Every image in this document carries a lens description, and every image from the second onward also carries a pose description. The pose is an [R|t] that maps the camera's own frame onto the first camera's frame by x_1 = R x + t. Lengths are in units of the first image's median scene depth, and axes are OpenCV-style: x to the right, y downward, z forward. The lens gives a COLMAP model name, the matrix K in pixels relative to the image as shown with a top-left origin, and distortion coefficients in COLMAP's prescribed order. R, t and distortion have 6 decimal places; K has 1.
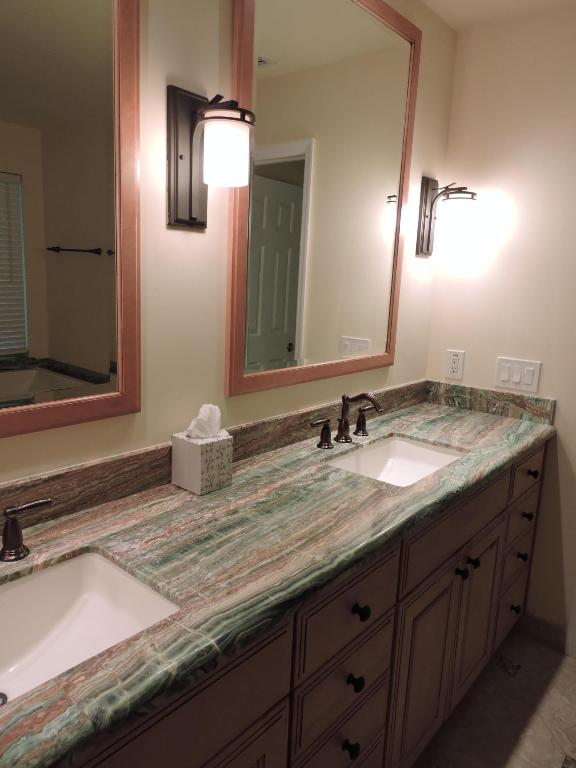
lens RADIAL K [[548.2, 0, 286.7], [0, 548.2, 381.3], [0, 0, 1]] dist [-0.002995, -0.003790]
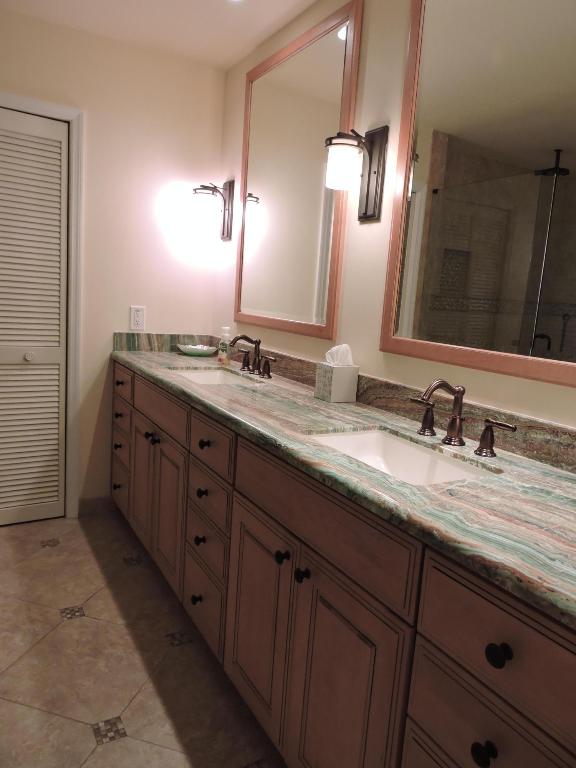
lens RADIAL K [[548.2, 0, 286.7], [0, 548.2, 381.3], [0, 0, 1]] dist [-0.002995, -0.003790]
pose [[-0.327506, 0.082652, -0.941227, 1.051522], [-0.260861, 0.949538, 0.174150, -0.061913], [0.908125, 0.302565, -0.289419, 1.113224]]
